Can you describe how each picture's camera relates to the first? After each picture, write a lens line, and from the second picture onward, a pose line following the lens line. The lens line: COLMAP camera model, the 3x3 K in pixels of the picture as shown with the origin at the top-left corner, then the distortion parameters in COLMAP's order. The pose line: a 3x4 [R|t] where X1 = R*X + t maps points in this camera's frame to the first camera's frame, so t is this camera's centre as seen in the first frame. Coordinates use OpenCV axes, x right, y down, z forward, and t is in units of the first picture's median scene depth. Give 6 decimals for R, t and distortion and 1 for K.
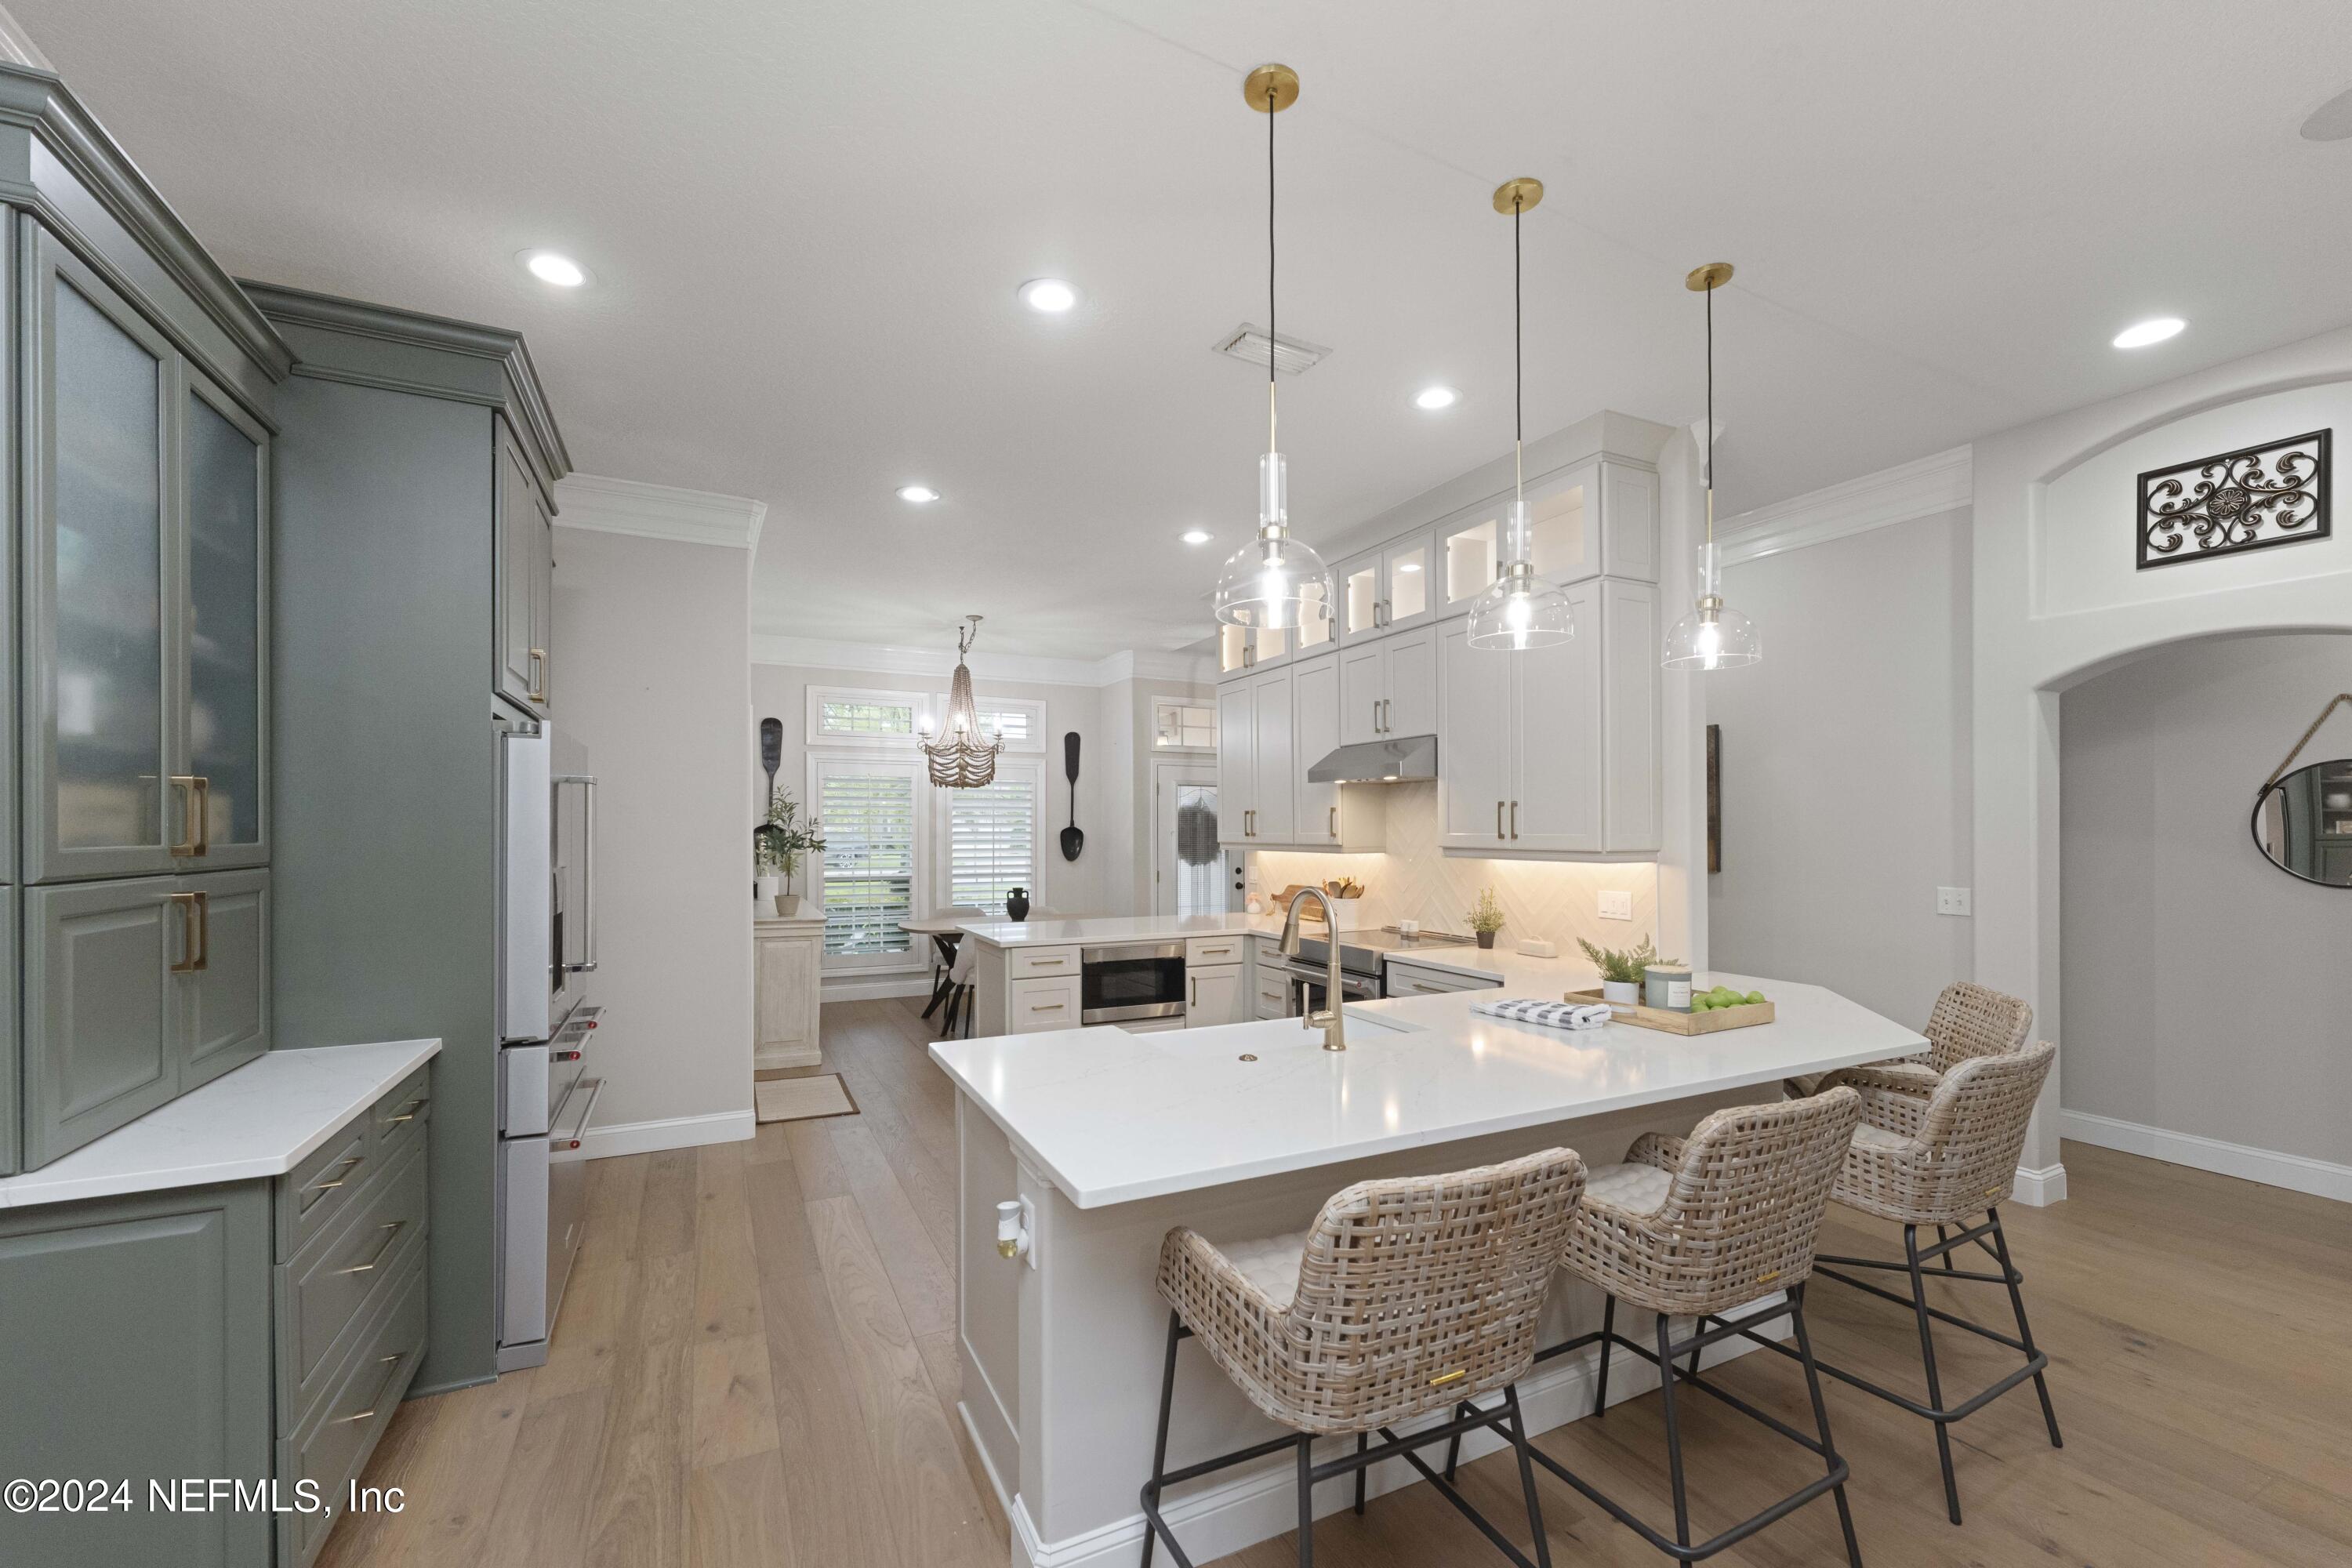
lens RADIAL K [[942.1, 0, 1170.0], [0, 942.1, 827.1], [0, 0, 1]] dist [0.000998, -0.000838]
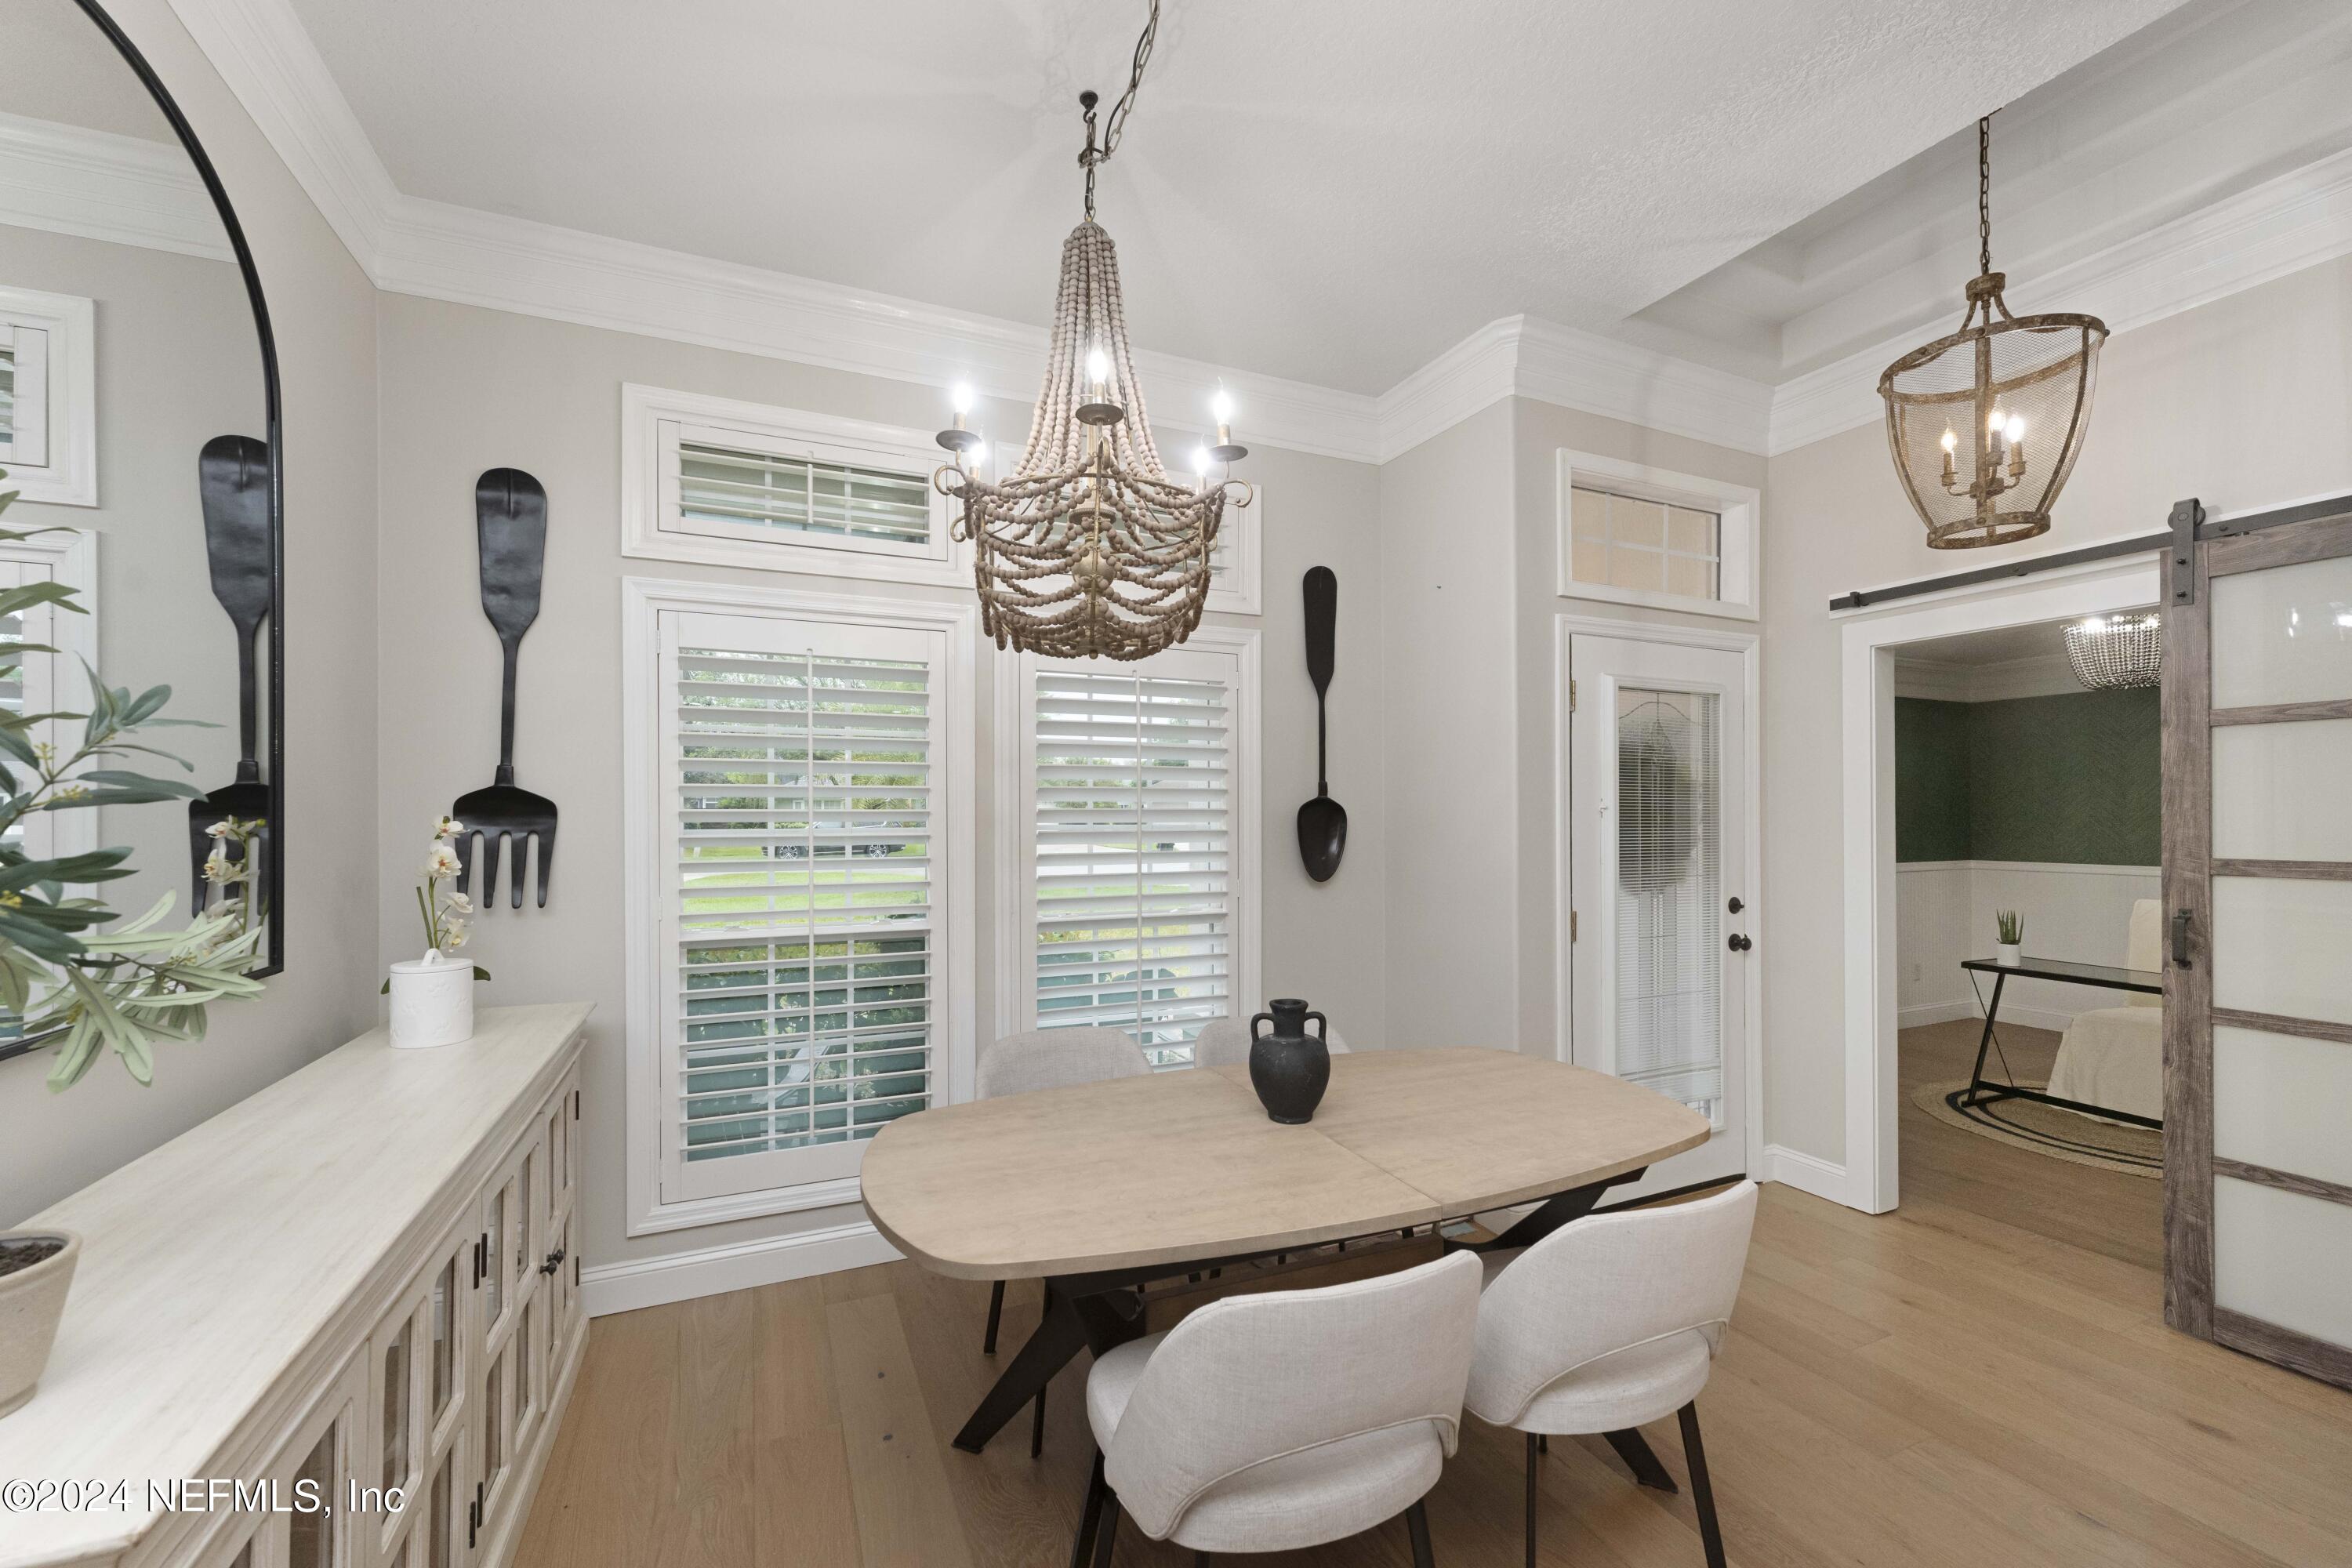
lens RADIAL K [[942.1, 0, 1156.5], [0, 942.1, 814.5], [0, 0, 1]] dist [0.000998, -0.000838]
pose [[0.998296, -0.001756, -0.058330, -0.279713], [0.001899, 0.999995, 0.002398, 0.010741], [0.058325, -0.002505, 0.998294, 1.085001]]
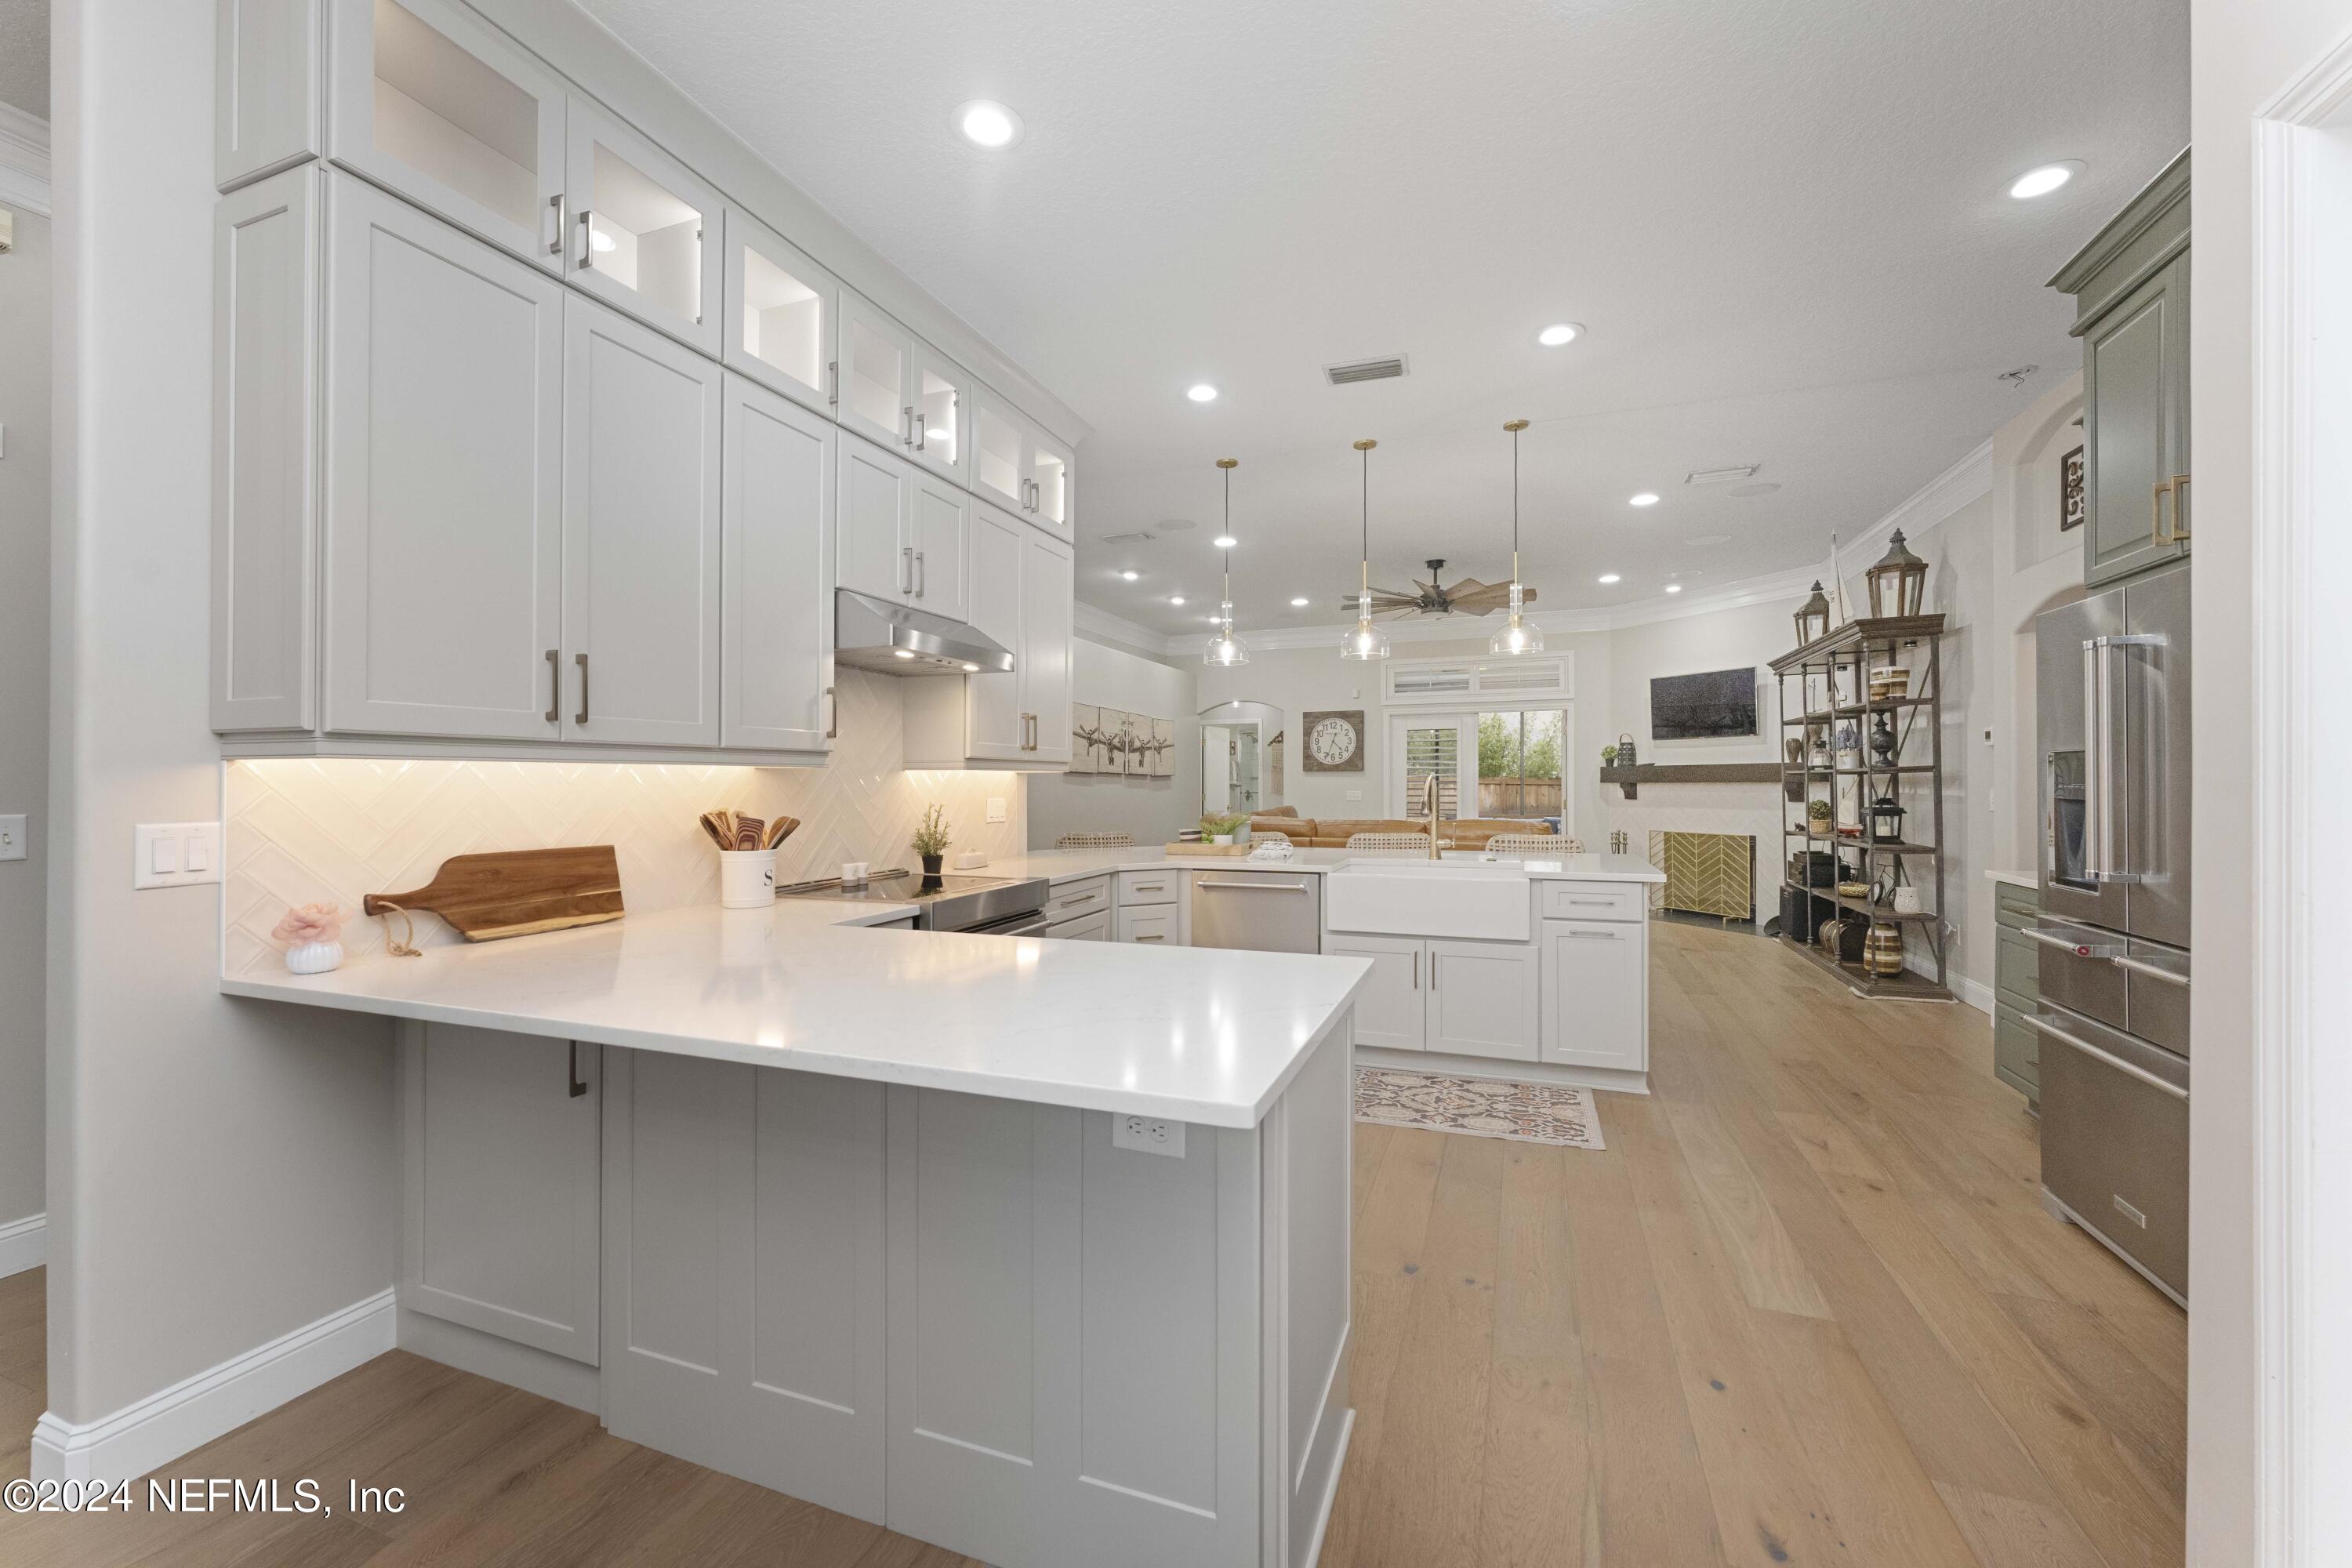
lens RADIAL K [[942.1, 0, 1147.2], [0, 942.1, 789.6], [0, 0, 1]] dist [0.000998, -0.000838]
pose [[-0.668051, 0.000383, 0.744115, -0.415562], [0.005349, 0.999977, 0.004287, 0.043653], [-0.744096, 0.006844, -0.668038, 1.322587]]
